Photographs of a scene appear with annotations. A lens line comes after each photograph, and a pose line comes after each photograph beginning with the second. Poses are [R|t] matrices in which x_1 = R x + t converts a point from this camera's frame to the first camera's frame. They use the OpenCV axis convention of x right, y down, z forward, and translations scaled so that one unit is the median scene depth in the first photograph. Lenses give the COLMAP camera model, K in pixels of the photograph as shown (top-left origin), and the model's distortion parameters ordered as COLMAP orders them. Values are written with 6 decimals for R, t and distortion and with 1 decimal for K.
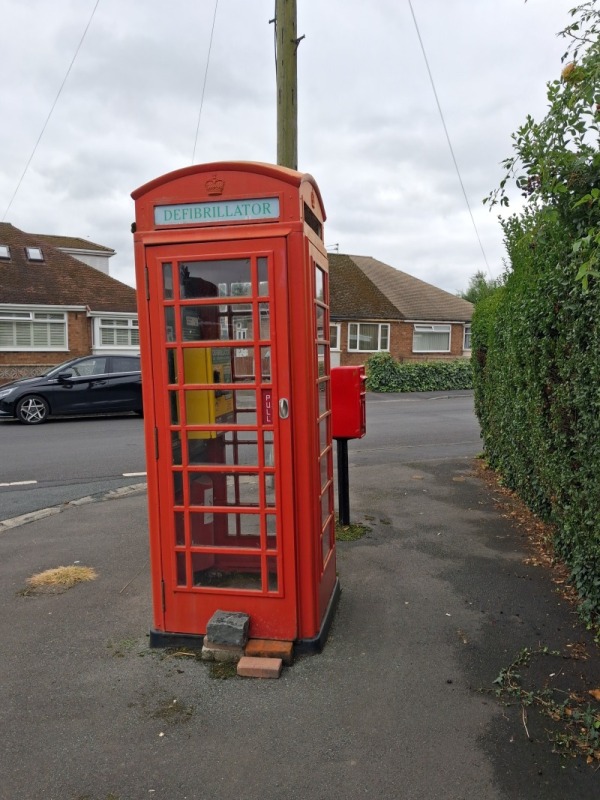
lens RADIAL K [[784.6, 0, 299.4], [0, 784.6, 404.1], [0, 0, 1]] dist [-0.030781, 0.008377]
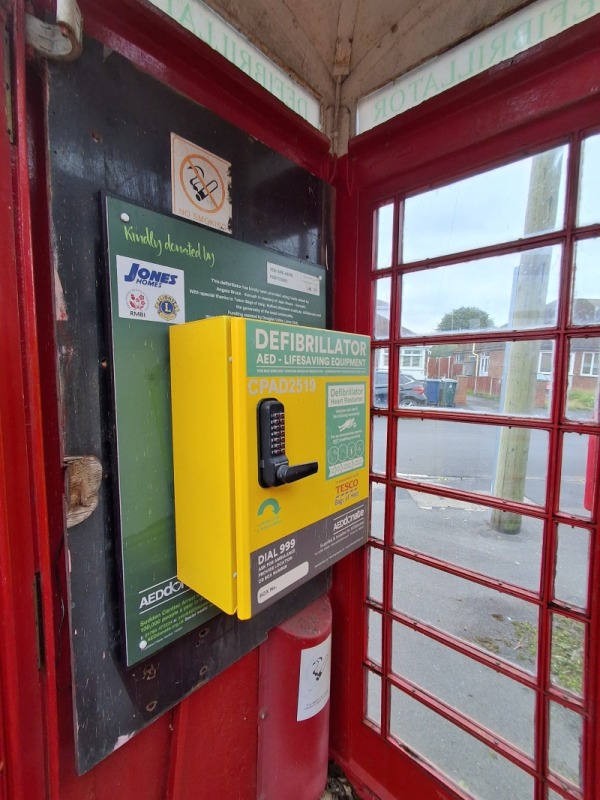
lens RADIAL K [[369.3, 0, 302.9], [0, 369.3, 401.9], [0, 0, 1]] dist [-0.003857, -0.000163]
pose [[0.844925, 0.071146, -0.530132, -0.003913], [-0.063959, 0.997442, 0.031923, -0.010657], [0.531047, 0.006934, 0.847314, 0.201733]]
